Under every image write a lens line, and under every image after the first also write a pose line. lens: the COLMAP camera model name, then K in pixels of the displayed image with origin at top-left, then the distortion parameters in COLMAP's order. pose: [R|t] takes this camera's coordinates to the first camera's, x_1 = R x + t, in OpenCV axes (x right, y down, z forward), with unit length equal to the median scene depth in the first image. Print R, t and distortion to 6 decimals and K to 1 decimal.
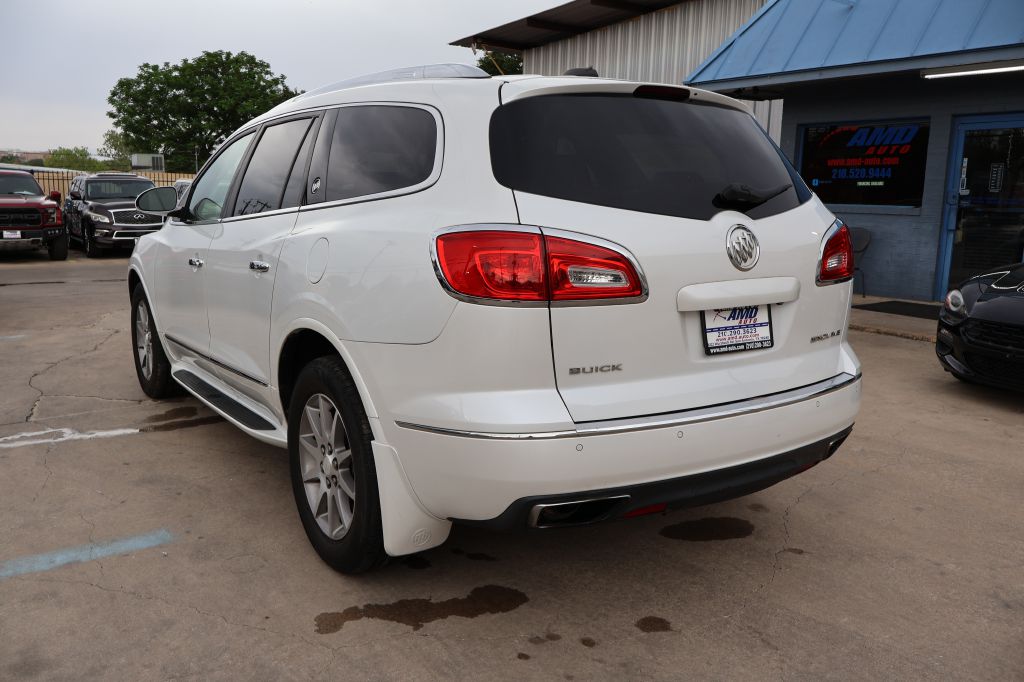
lens RADIAL K [[865.9, 0, 514.3], [0, 865.9, 345.2], [0, 0, 1]] dist [-0.005143, 0.004640]
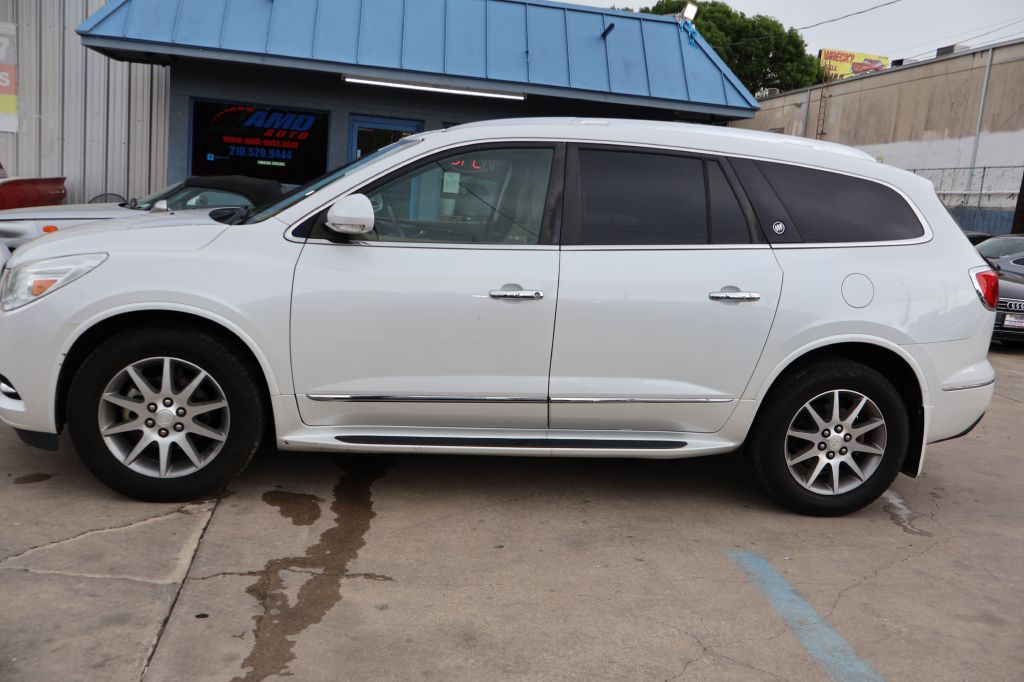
lens RADIAL K [[865.9, 0, 531.8], [0, 865.9, 330.5], [0, 0, 1]] dist [-0.005143, 0.004640]
pose [[0.409441, -0.123291, 0.903968, -1.553220], [0.080054, 0.991860, 0.099019, -0.195949], [-0.908818, 0.031824, 0.415978, 0.839156]]
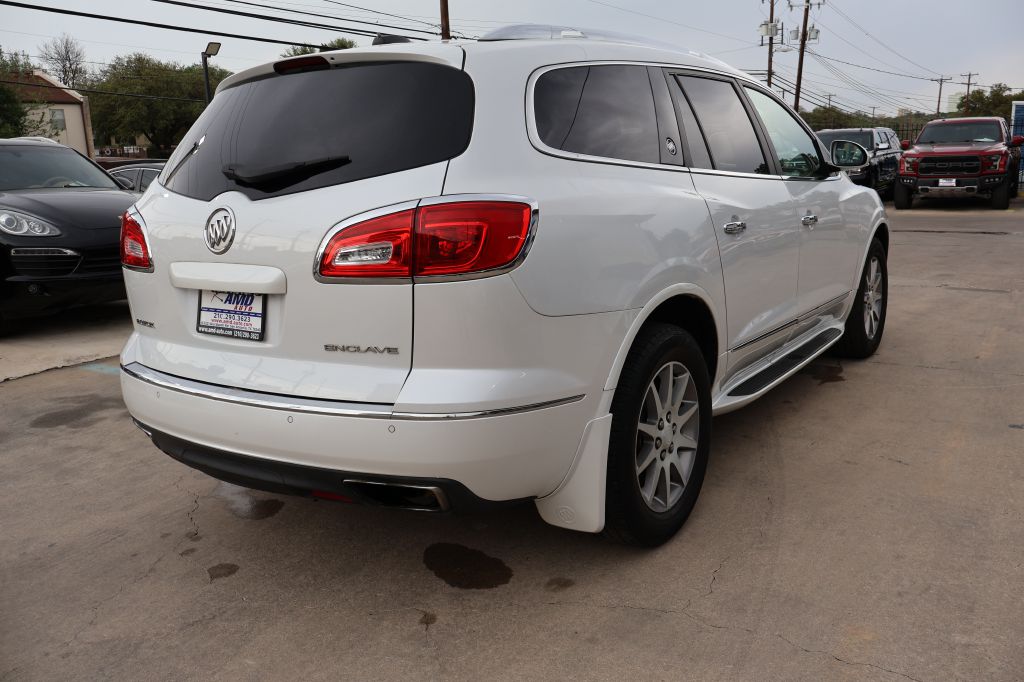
lens RADIAL K [[865.9, 0, 510.6], [0, 865.9, 341.2], [0, 0, 1]] dist [-0.005143, 0.004640]
pose [[0.349516, 0.172075, -0.920993, 1.079796], [-0.115354, 0.983415, 0.139961, -0.136922], [0.929802, 0.057322, 0.363569, 0.800904]]
